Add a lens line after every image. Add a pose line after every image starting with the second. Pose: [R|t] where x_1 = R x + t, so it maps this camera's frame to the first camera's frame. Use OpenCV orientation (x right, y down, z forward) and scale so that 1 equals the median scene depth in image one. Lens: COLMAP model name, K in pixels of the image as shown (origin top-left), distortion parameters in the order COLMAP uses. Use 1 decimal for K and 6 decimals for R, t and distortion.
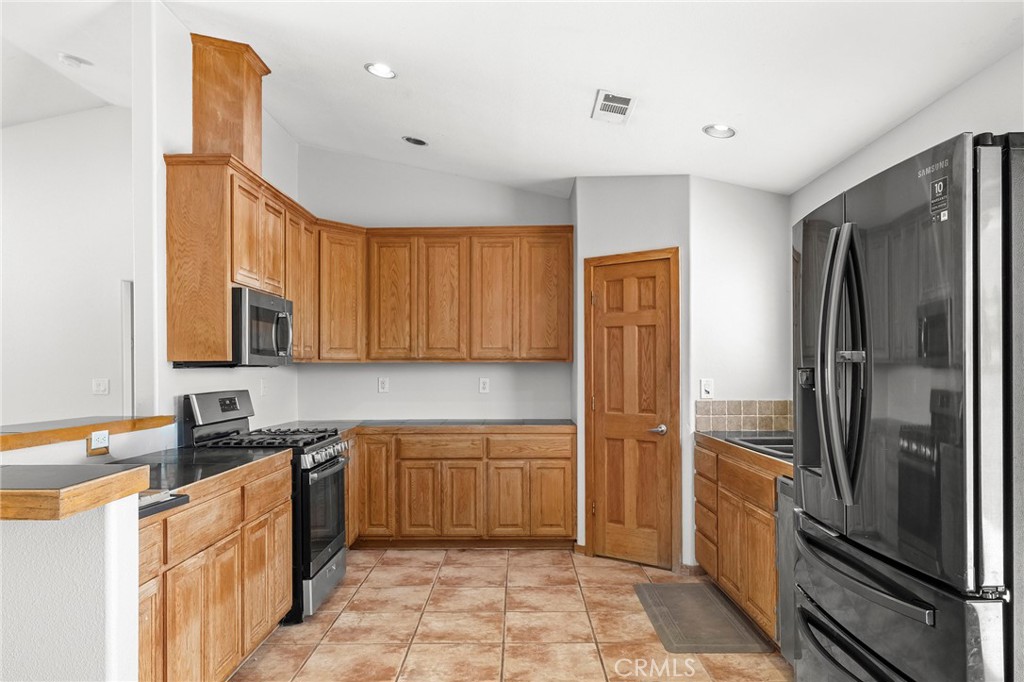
lens RADIAL K [[716.1, 0, 503.6], [0, 716.1, 363.4], [0, 0, 1]] dist [-0.001729, 0.005630]
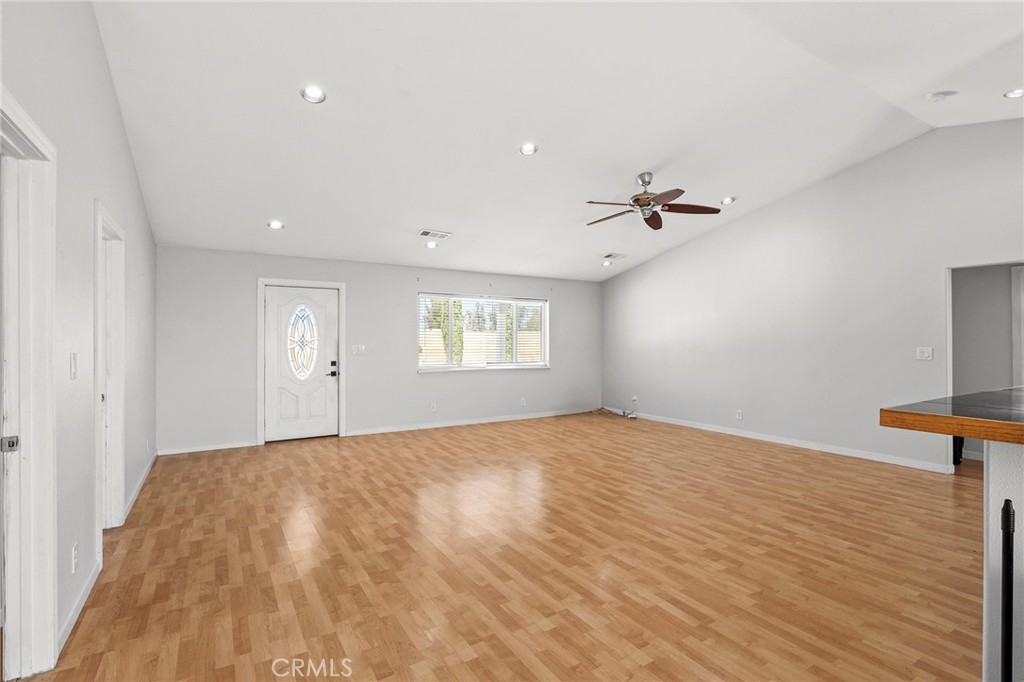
lens RADIAL K [[473.2, 0, 506.7], [0, 473.2, 339.5], [0, 0, 1]] dist [-0.000815, -0.000602]
pose [[0.542814, 0.004400, -0.839842, -0.322617], [0.004134, 0.999960, 0.007911, -0.002566], [0.839843, -0.007766, 0.542774, -0.095425]]
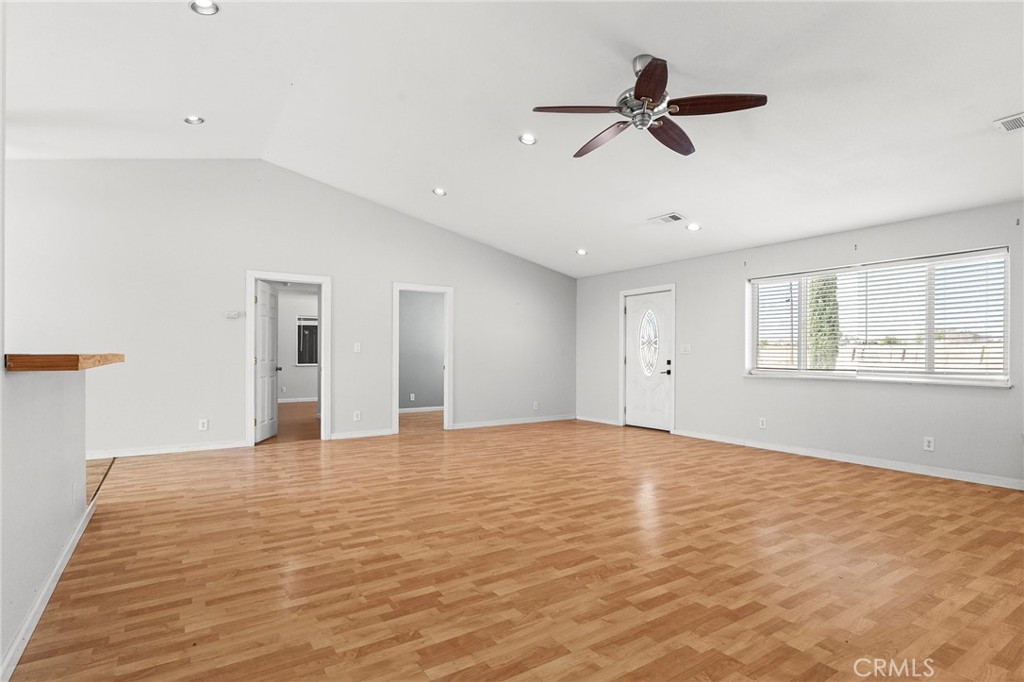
lens RADIAL K [[513.6, 0, 517.9], [0, 513.6, 350.9], [0, 0, 1]] dist [-0.000236, -0.001070]
pose [[-0.811472, -0.000465, -0.584391, -0.488188], [0.009485, 0.999857, -0.013966, 0.064033], [0.584314, -0.016876, -0.811352, 1.312285]]
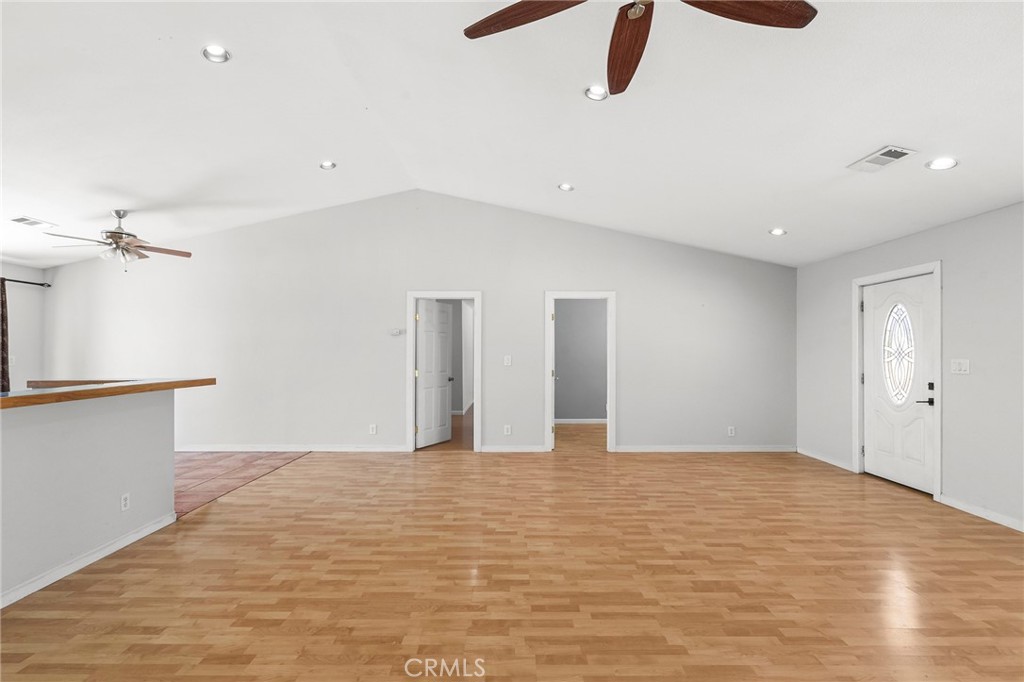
lens RADIAL K [[473.2, 0, 517.2], [0, 473.2, 343.8], [0, 0, 1]] dist [-0.000815, -0.000602]
pose [[-0.999170, 0.004937, -0.040422, -0.968223], [0.006066, 0.999594, -0.027844, 0.017708], [0.040268, -0.028066, -0.998795, 1.184054]]
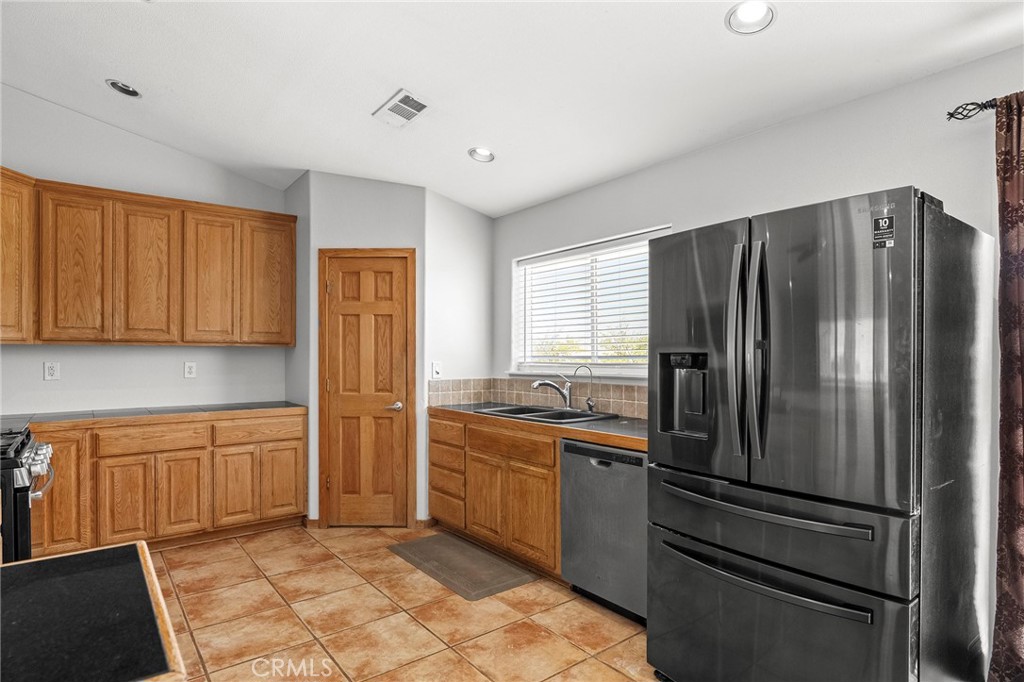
lens RADIAL K [[553.2, 0, 512.6], [0, 553.2, 357.8], [0, 0, 1]] dist [-0.006961, 0.000158]
pose [[0.775005, -0.000587, 0.631954, -0.200084], [-0.008929, 0.999890, 0.011879, 0.002628], [-0.631891, -0.014849, 0.774915, 0.203928]]
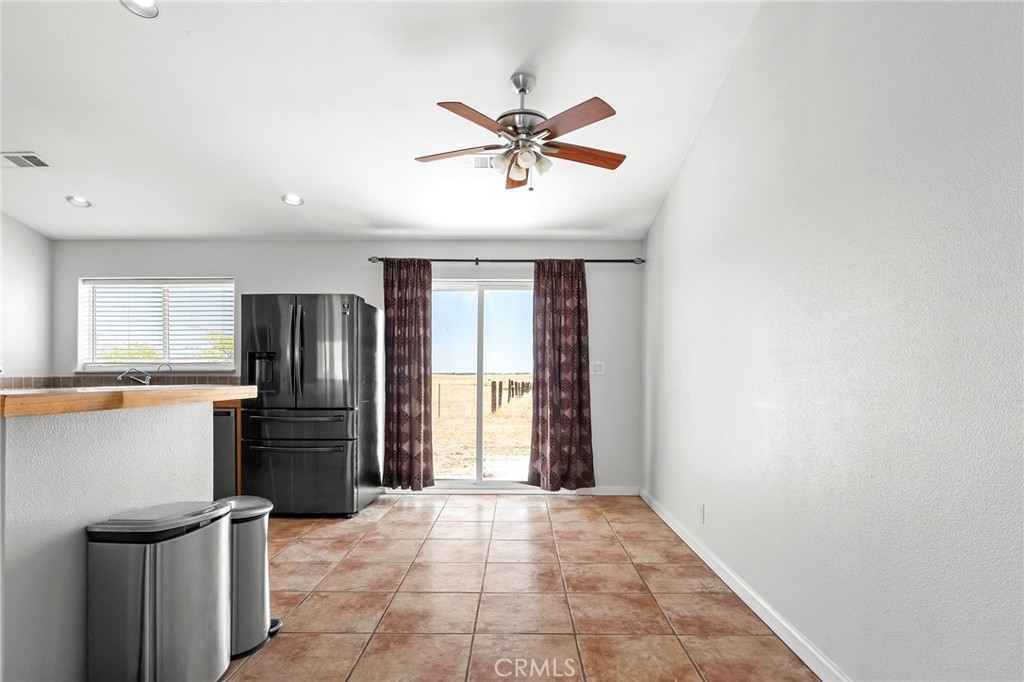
lens RADIAL K [[553.2, 0, 518.2], [0, 553.2, 379.4], [0, 0, 1]] dist [-0.006961, 0.000158]
pose [[-0.013097, -0.010262, 0.999862, -0.760190], [-0.011778, 0.999880, 0.010108, 0.033588], [-0.999845, -0.011644, -0.013216, 0.039964]]
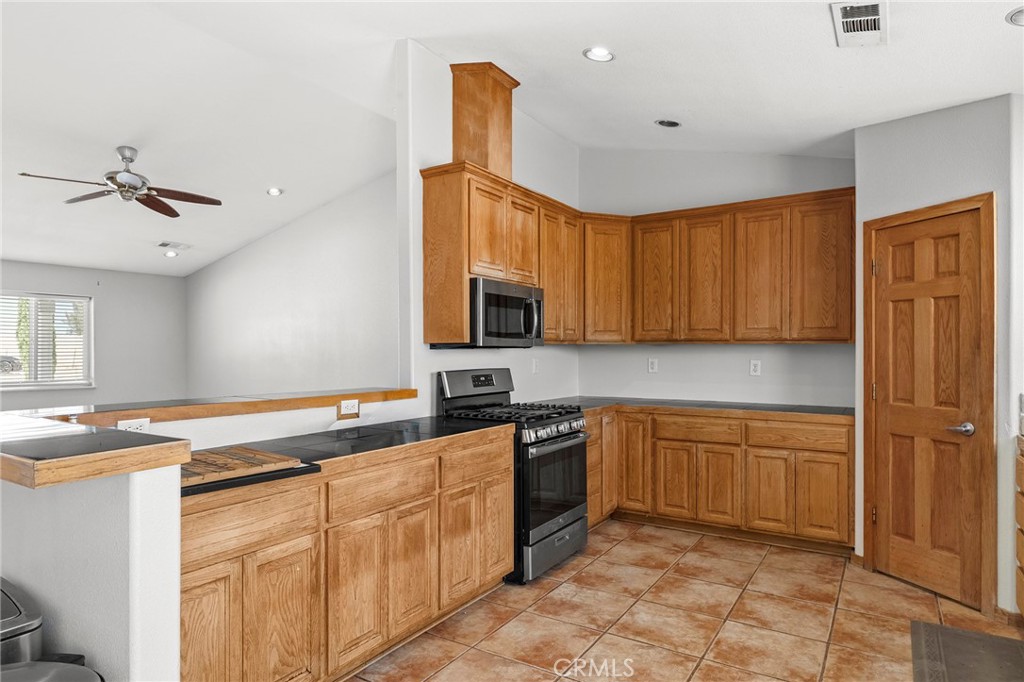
lens RADIAL K [[597.9, 0, 503.3], [0, 597.9, 349.4], [0, 0, 1]] dist [-0.004889, 0.002531]
pose [[0.848103, 0.002764, -0.529824, 0.139109], [0.001246, 0.999973, 0.007211, 0.000170], [0.529829, -0.006775, 0.848077, 0.183525]]
